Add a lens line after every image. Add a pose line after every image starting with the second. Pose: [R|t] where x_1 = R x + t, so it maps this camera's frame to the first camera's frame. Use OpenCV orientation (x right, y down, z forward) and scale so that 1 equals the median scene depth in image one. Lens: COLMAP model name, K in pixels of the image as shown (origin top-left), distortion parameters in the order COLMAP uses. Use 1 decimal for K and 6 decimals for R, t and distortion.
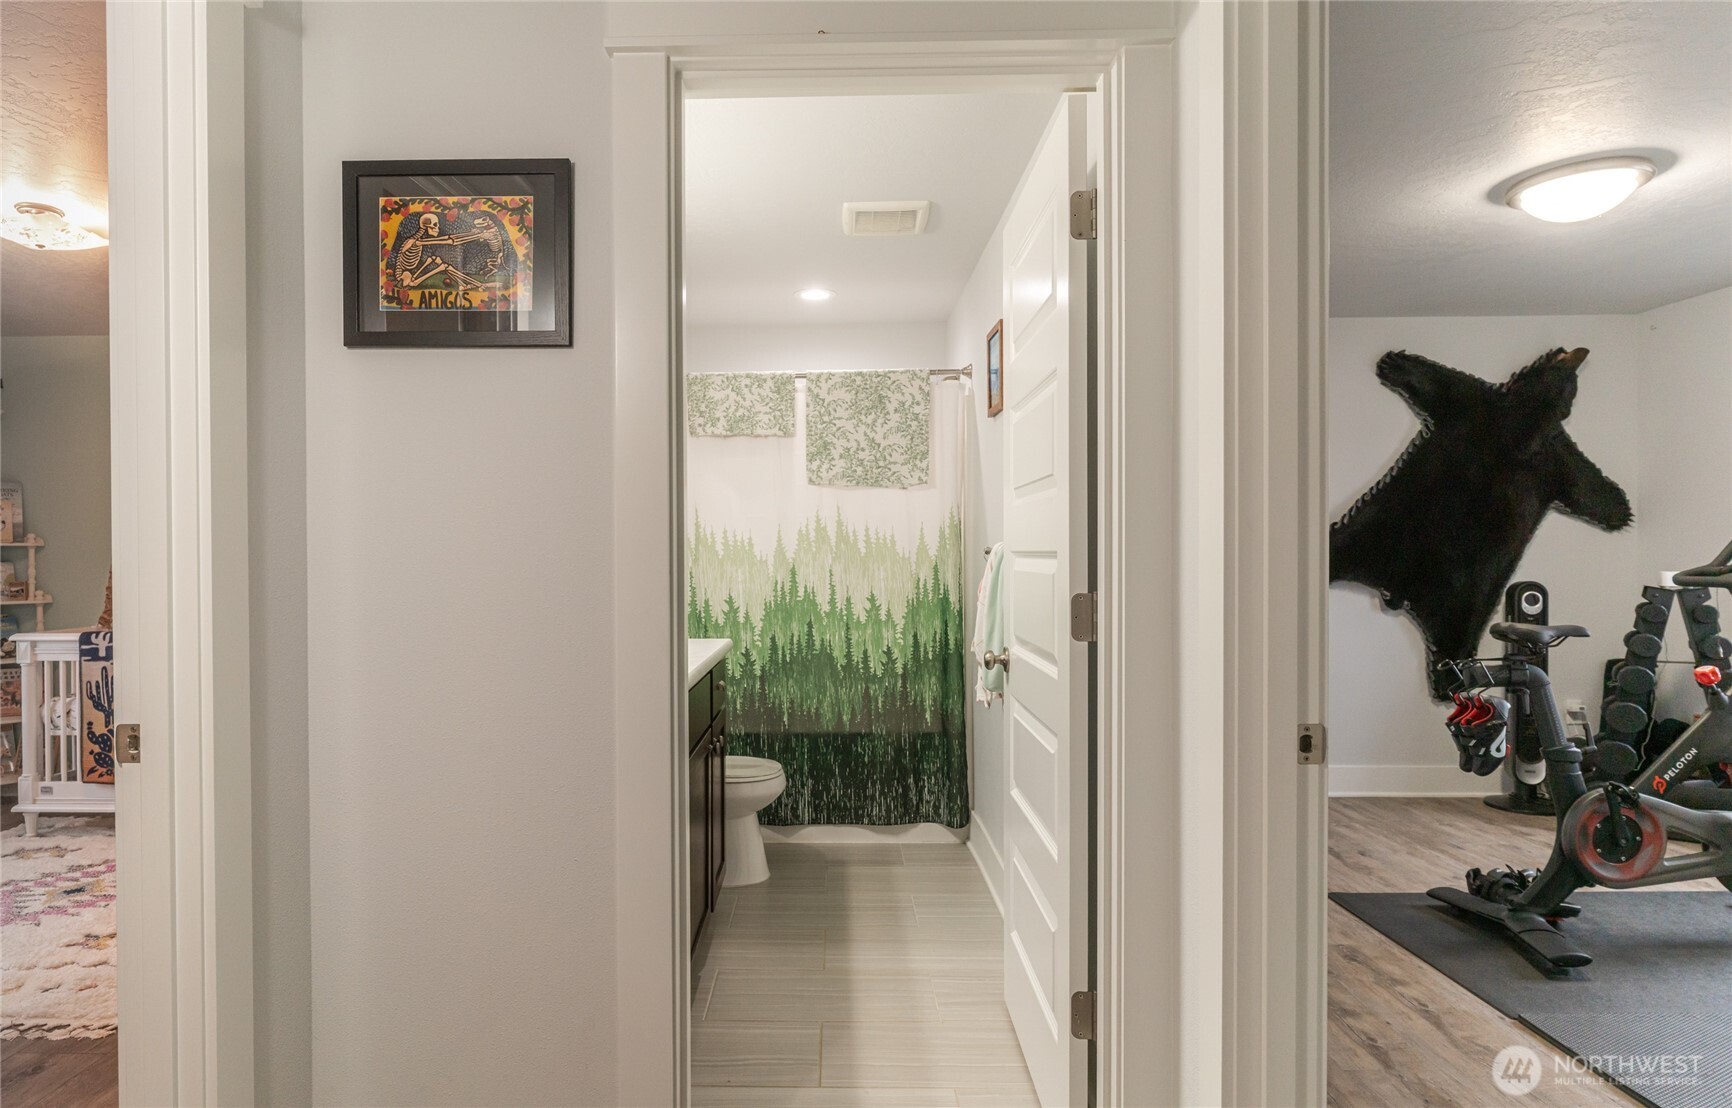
lens RADIAL K [[945.6, 0, 802.1], [0, 945.6, 562.8], [0, 0, 1]] dist [-0.005475, 0.002140]
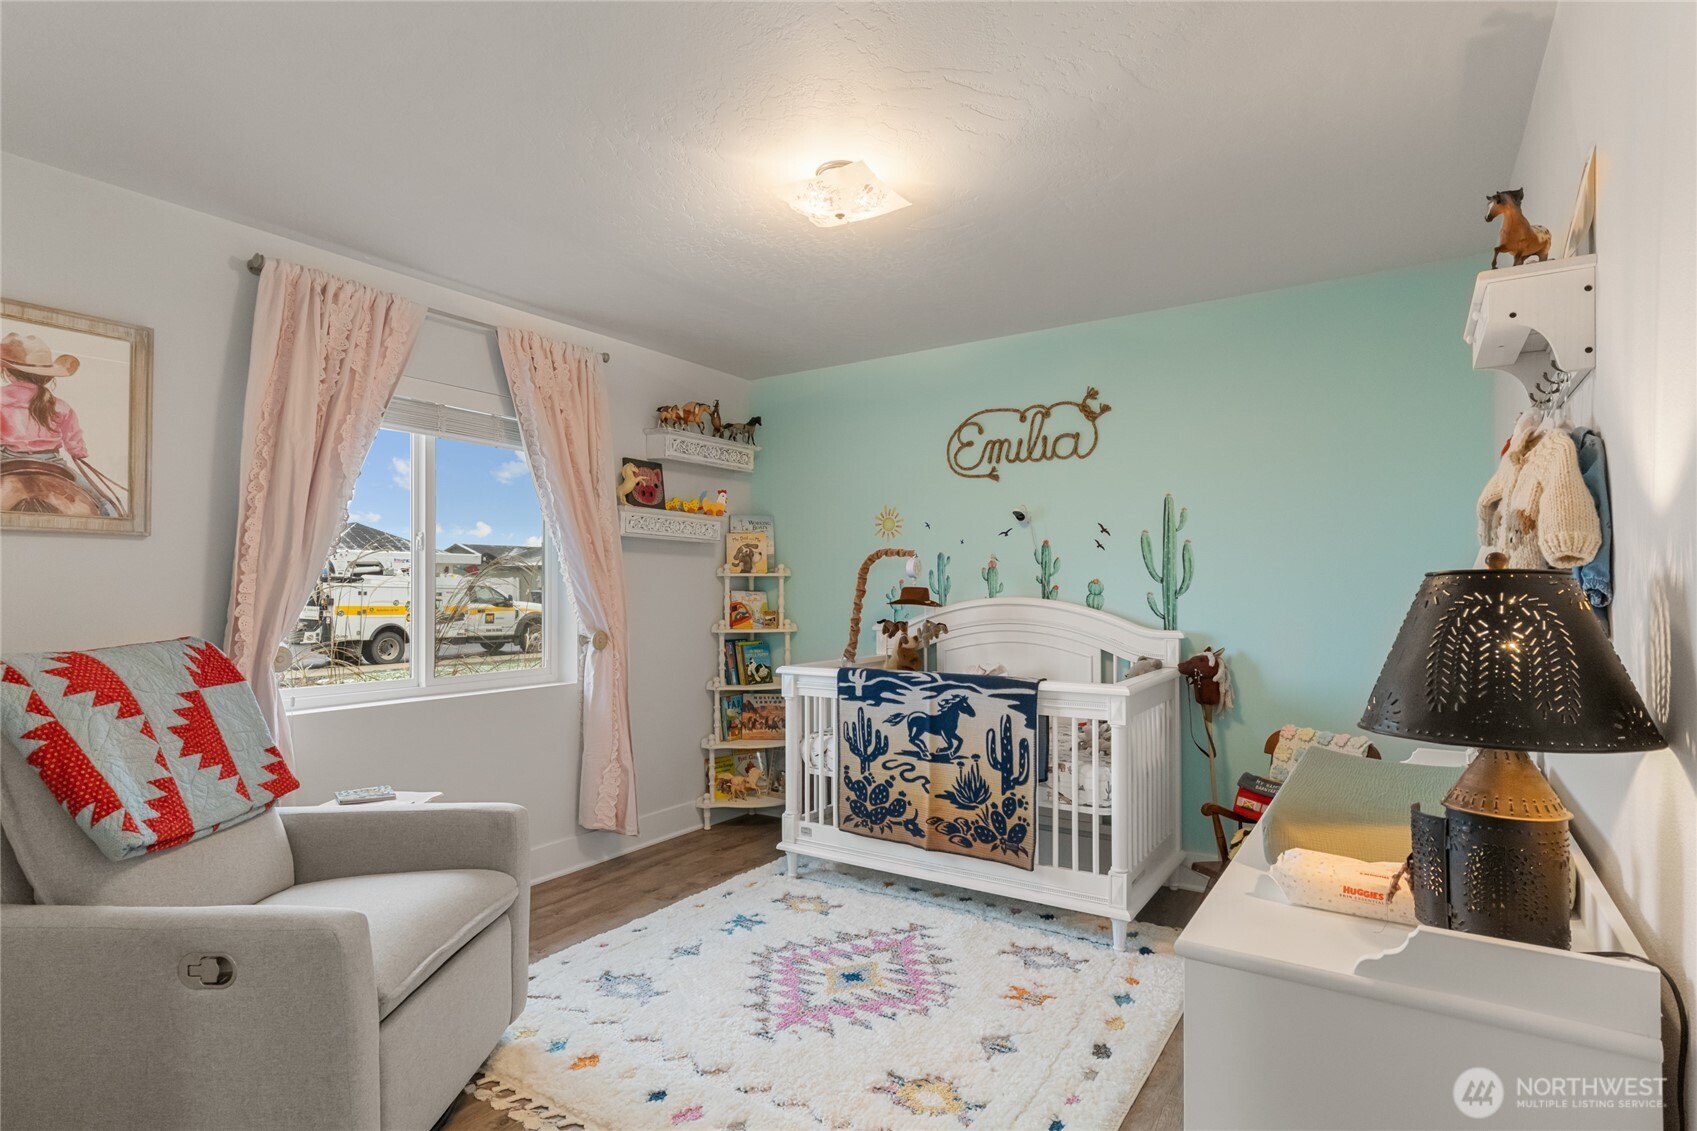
lens RADIAL K [[861.9, 0, 848.9], [0, 861.9, 571.0], [0, 0, 1]] dist [-0.002749, -0.000259]
pose [[0.853807, -0.006860, -0.520544, -0.310852], [-0.004568, 0.999776, -0.020668, -0.005166], [0.520569, 0.020024, 0.853585, 0.274153]]
